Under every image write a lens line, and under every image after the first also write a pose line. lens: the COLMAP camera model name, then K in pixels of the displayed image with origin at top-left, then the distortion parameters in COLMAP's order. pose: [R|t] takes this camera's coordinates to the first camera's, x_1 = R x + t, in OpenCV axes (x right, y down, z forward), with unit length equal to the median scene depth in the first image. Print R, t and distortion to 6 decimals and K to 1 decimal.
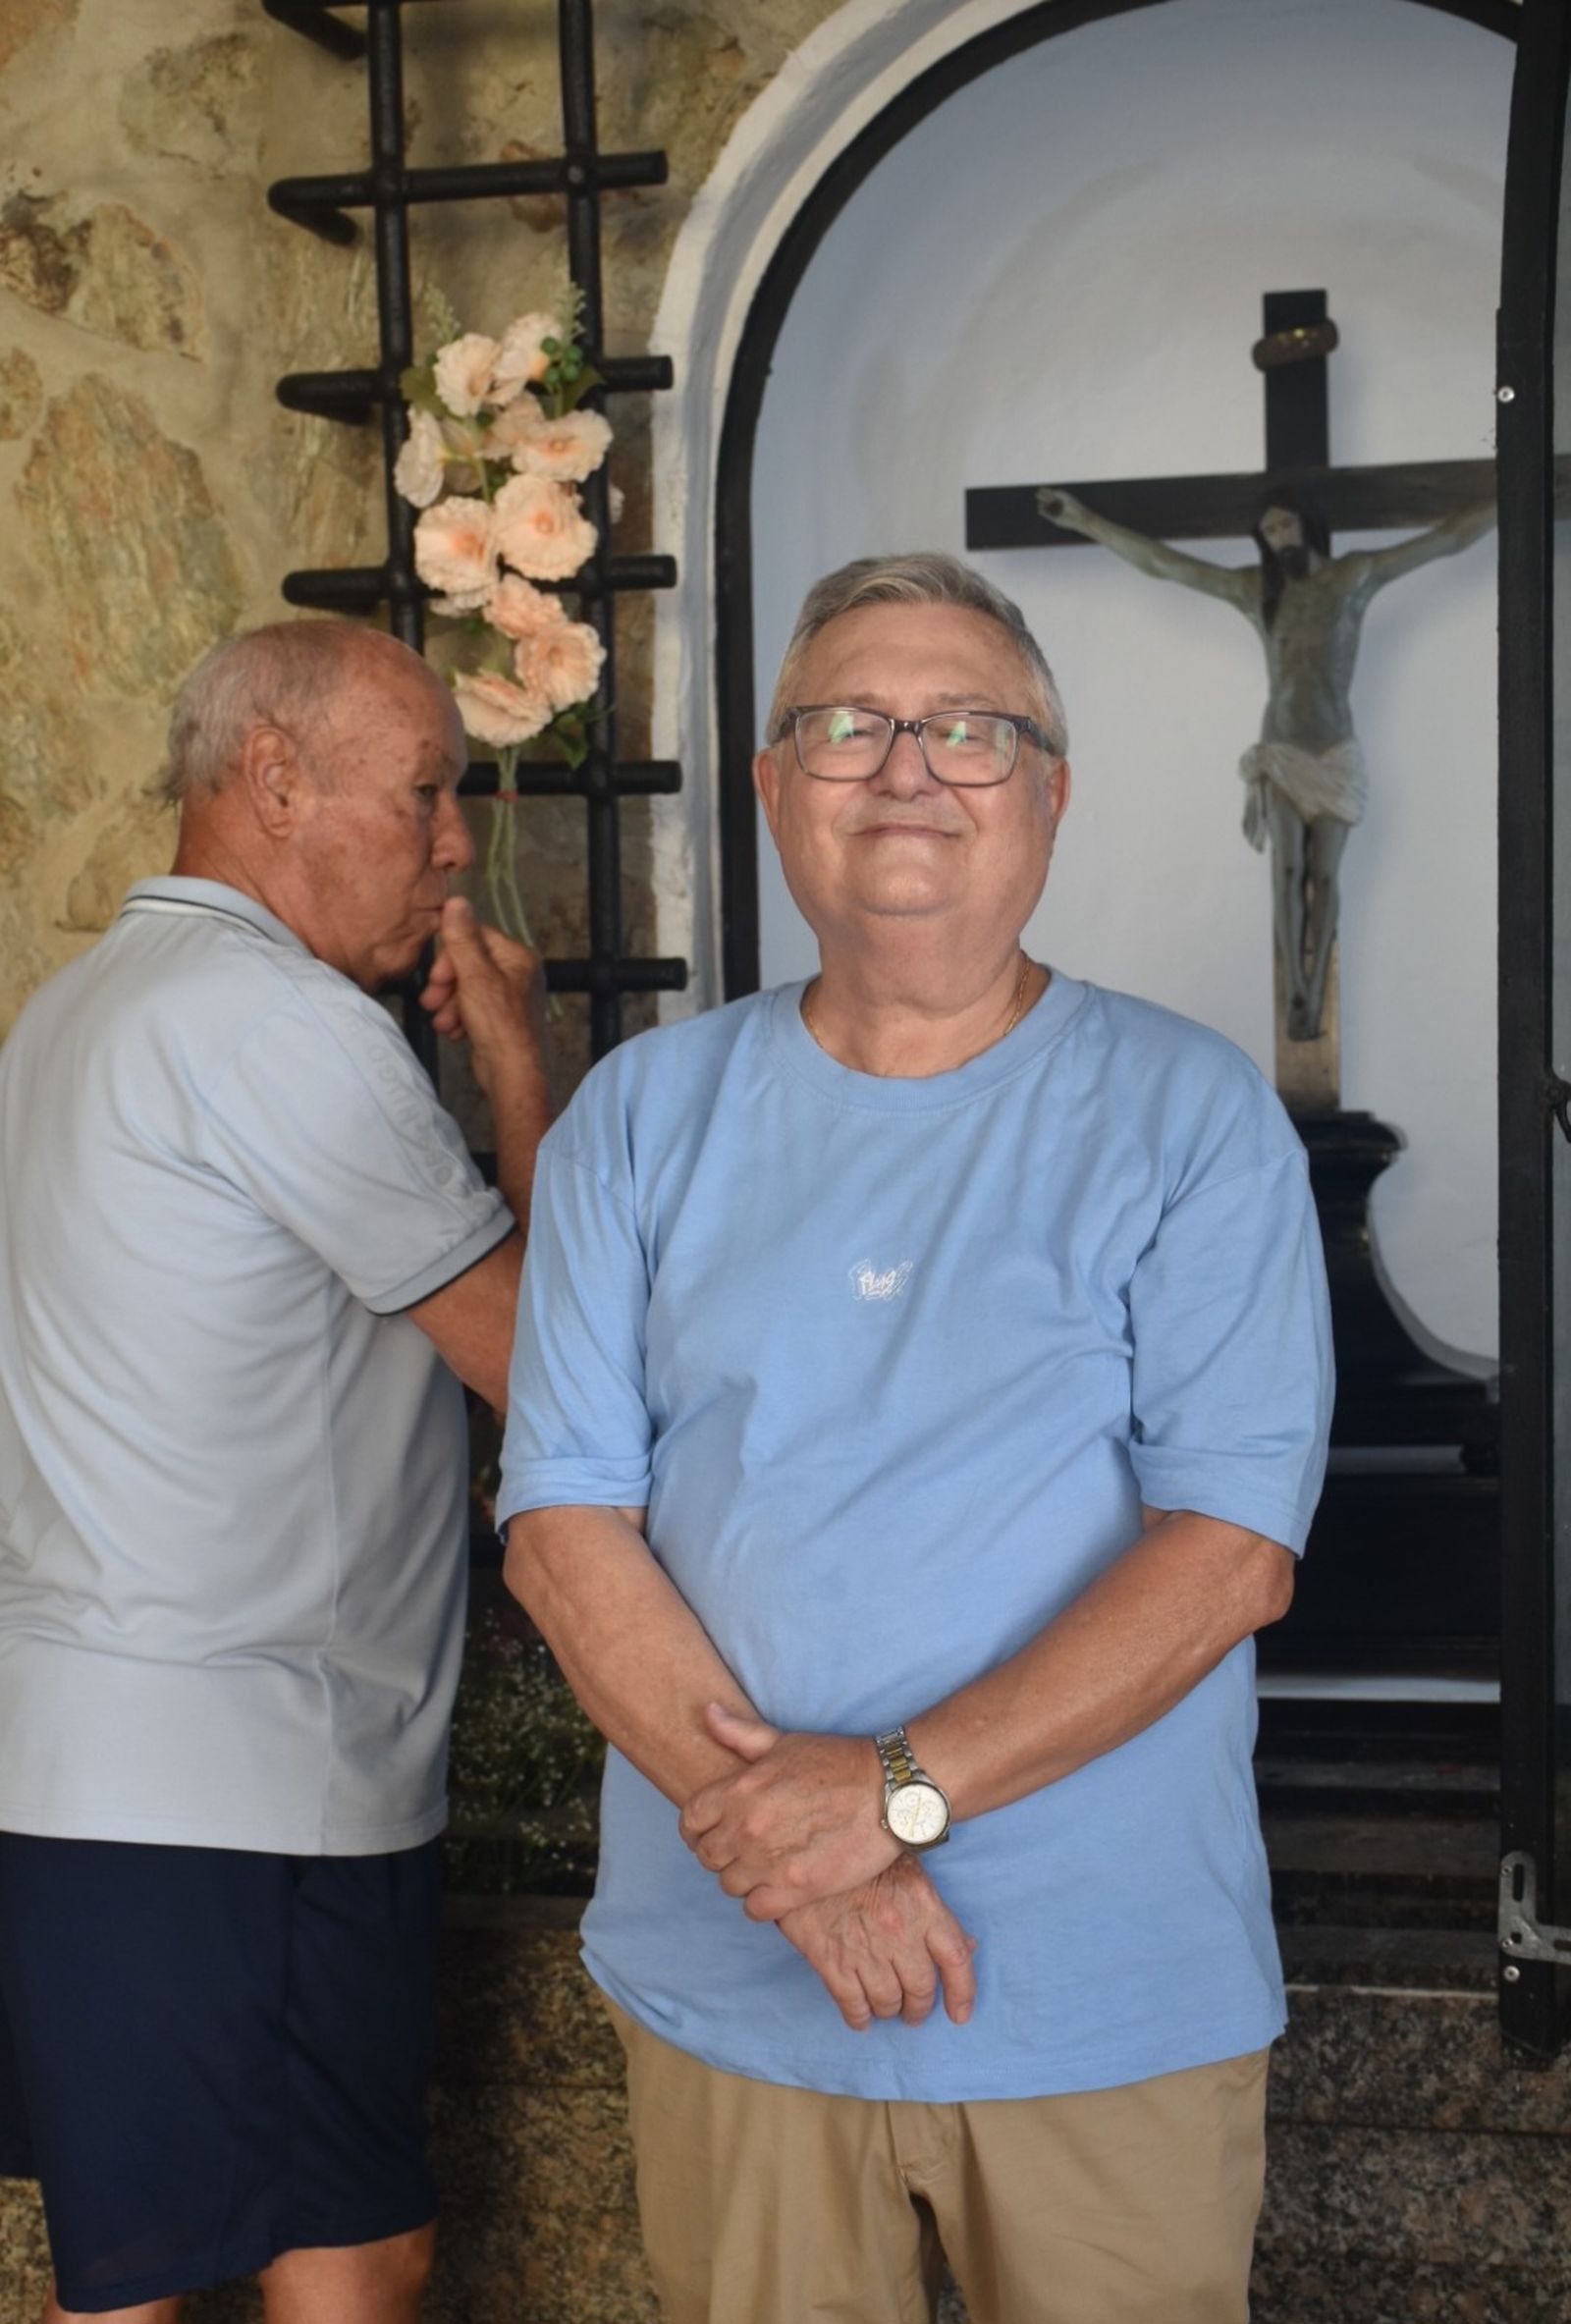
lens RADIAL K [[4102.0, 0, 785.5], [0, 4102.0, 1162.0], [0, 0, 1]] dist [-0.009715, 0.103744]
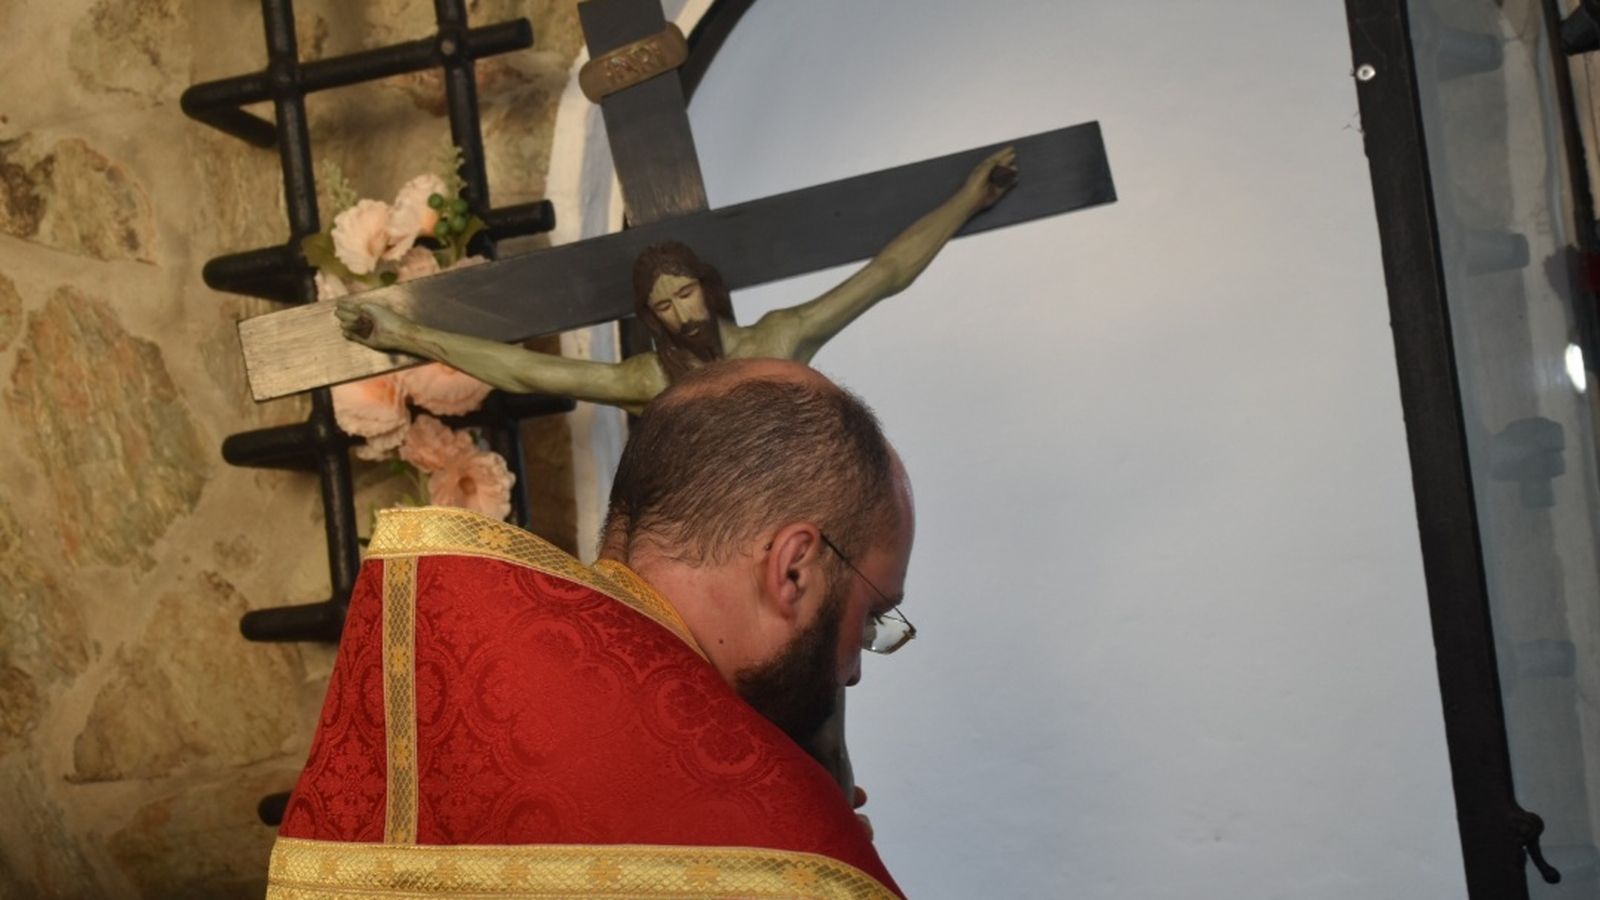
lens RADIAL K [[2610.1, 0, 800.0], [0, 2610.1, 450.0], [0, 0, 1]] dist [-0.017096, -0.020645]
pose [[0.994457, -0.105123, -0.002119, 0.029636], [0.103687, 0.983817, -0.146124, -0.022479], [0.017446, 0.145095, 0.989264, 0.305110]]
